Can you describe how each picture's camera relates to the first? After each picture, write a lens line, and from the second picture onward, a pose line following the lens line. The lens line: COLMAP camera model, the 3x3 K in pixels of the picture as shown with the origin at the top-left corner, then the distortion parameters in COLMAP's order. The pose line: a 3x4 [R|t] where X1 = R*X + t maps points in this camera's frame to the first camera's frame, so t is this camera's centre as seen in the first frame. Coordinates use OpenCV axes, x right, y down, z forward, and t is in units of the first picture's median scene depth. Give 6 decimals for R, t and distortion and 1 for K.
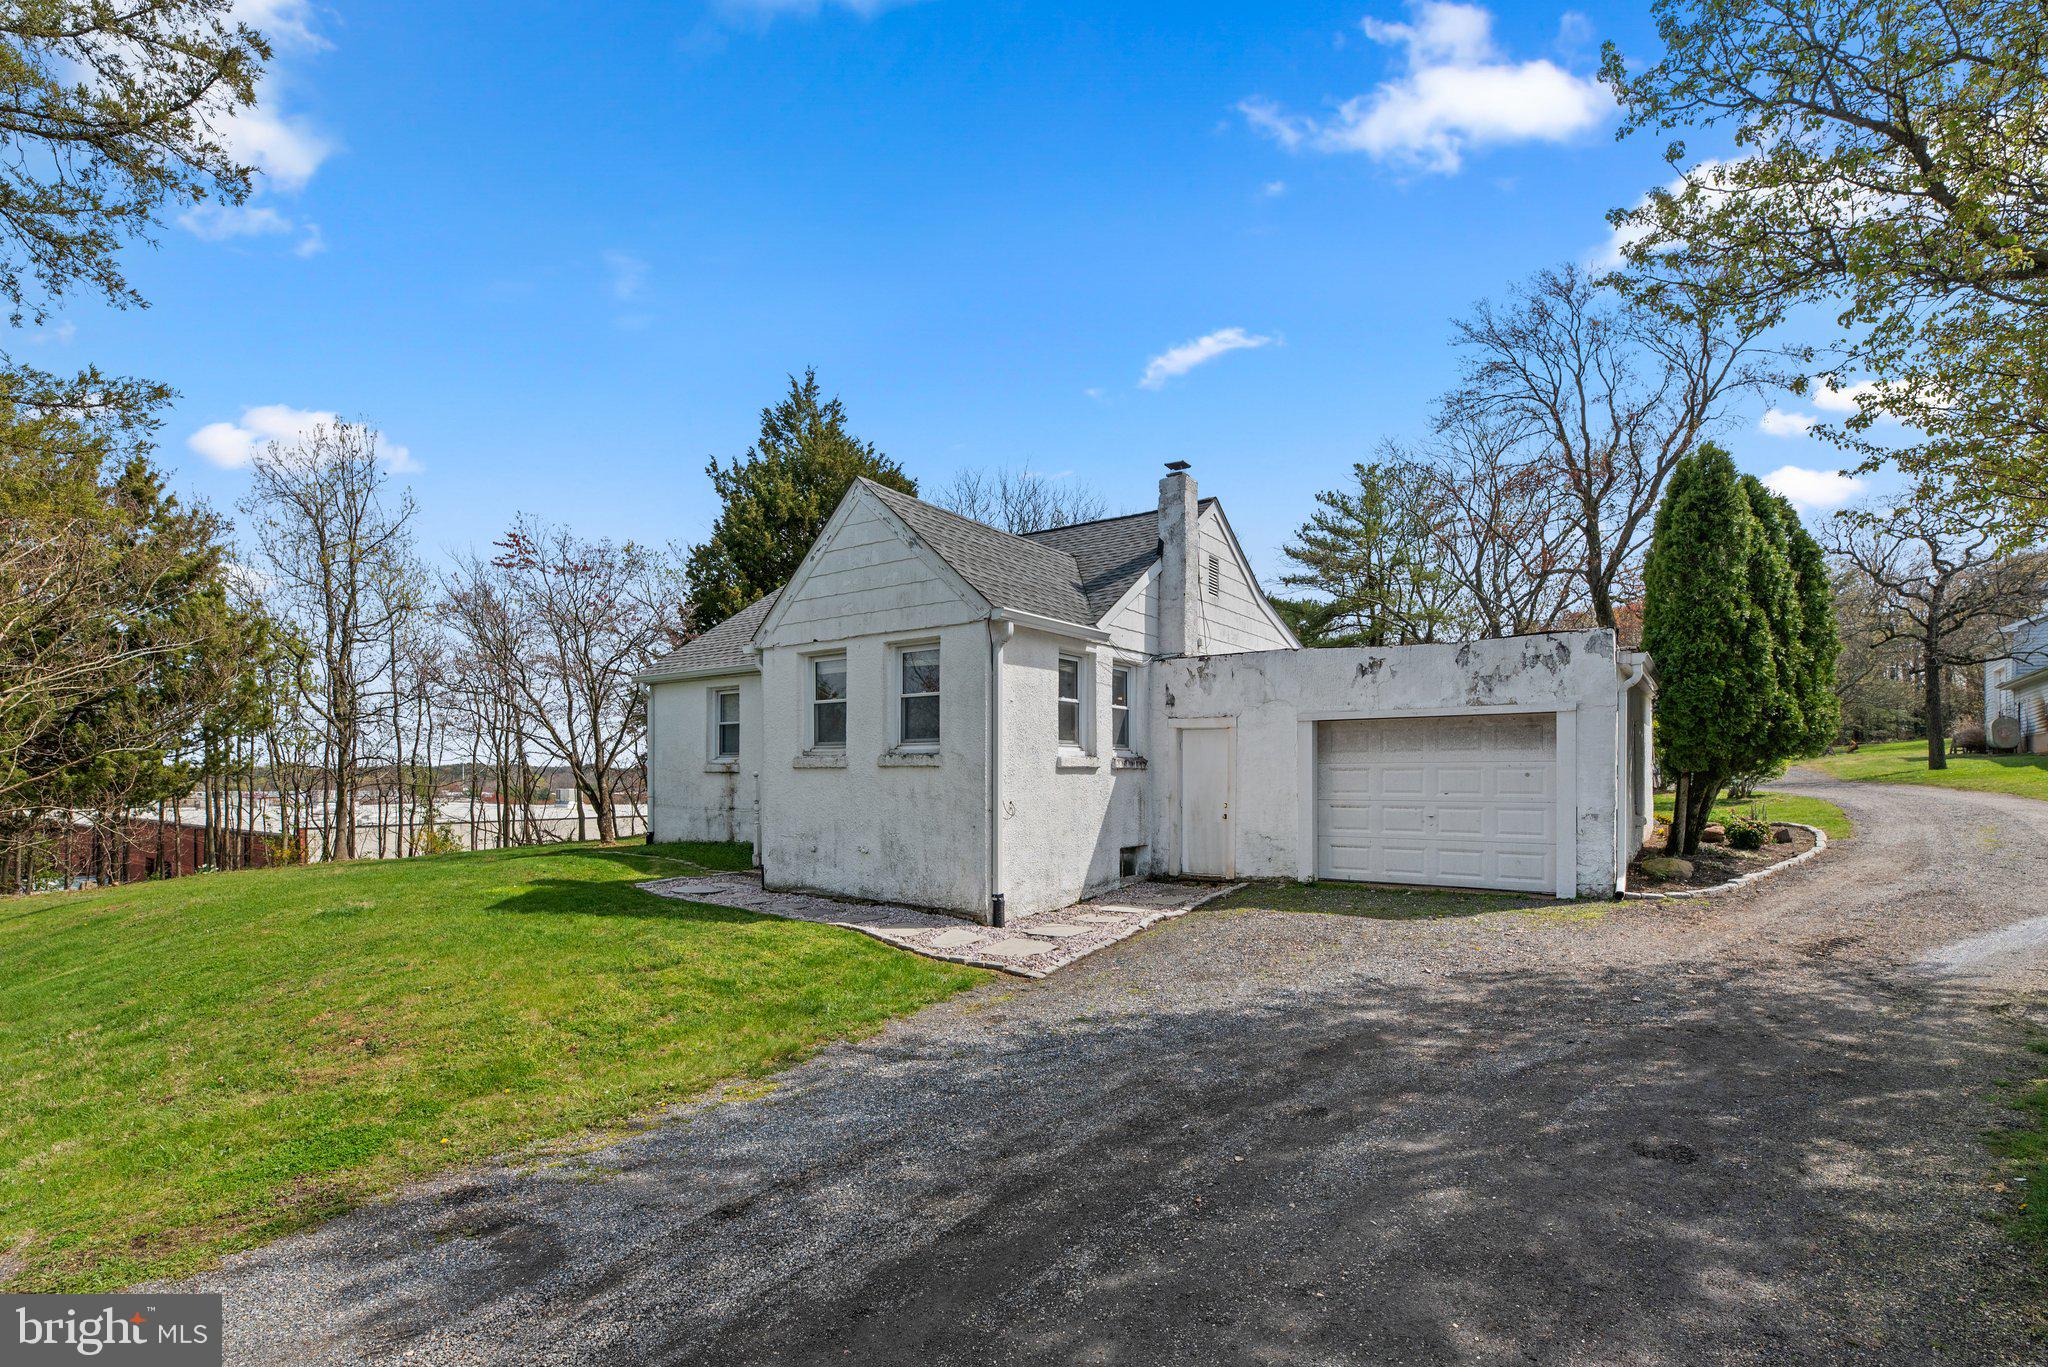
lens RADIAL K [[901.8, 0, 1041.1], [0, 901.8, 778.8], [0, 0, 1]] dist [0.000369, -0.000132]
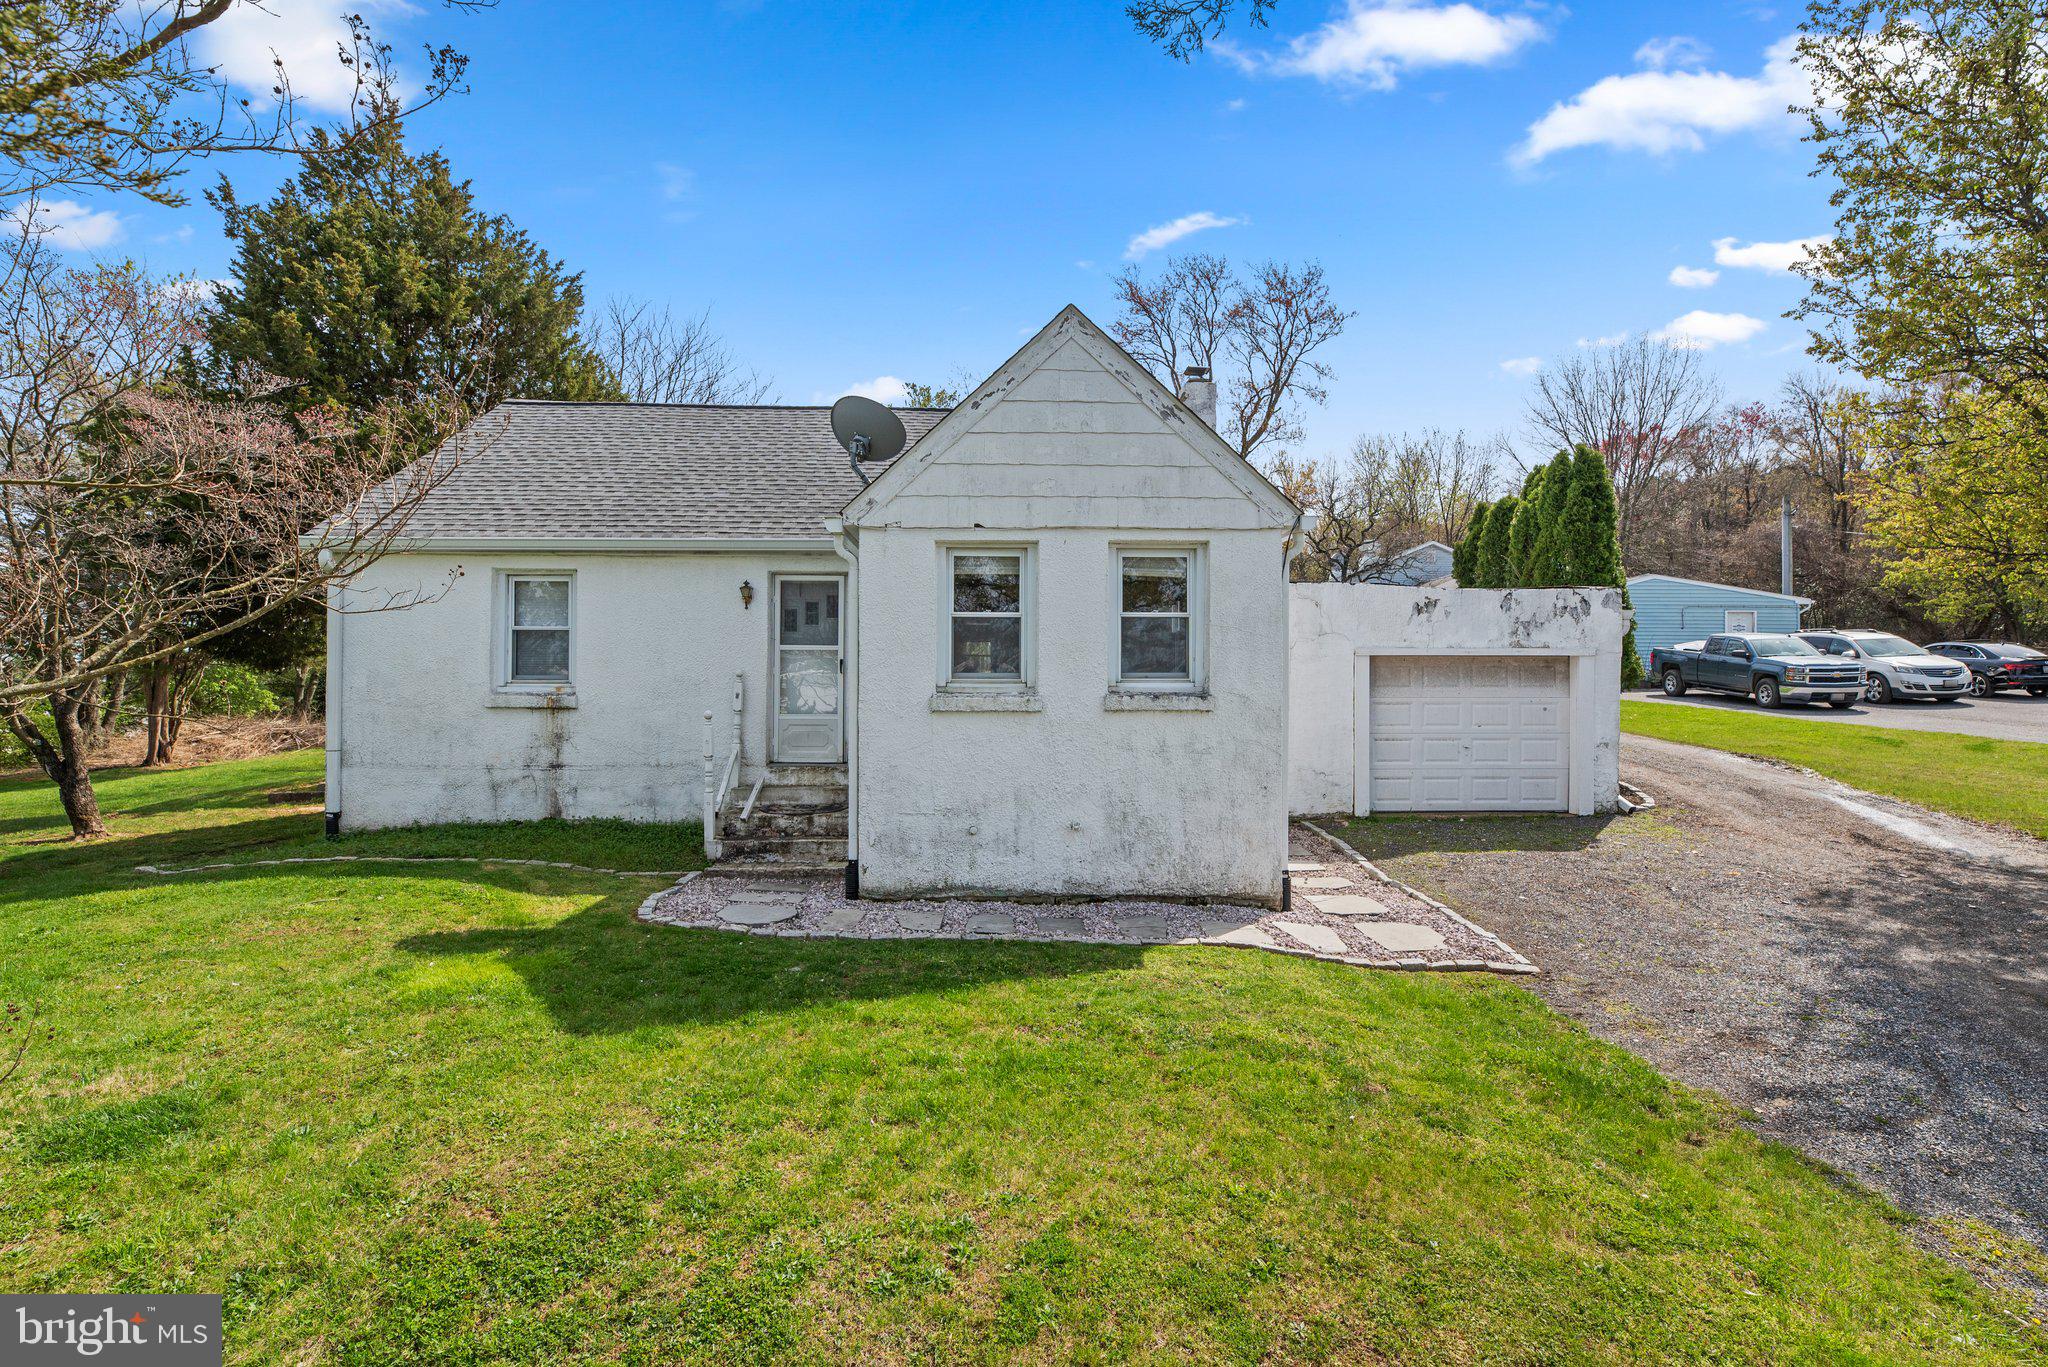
lens RADIAL K [[904.7, 0, 1022.5], [0, 904.7, 676.9], [0, 0, 1]] dist [0.000951, -0.000585]
pose [[0.809170, 0.005842, 0.587546, -0.634706], [-0.000509, 0.999957, -0.009242, -0.032505], [-0.587575, 0.007179, 0.809138, 0.429619]]
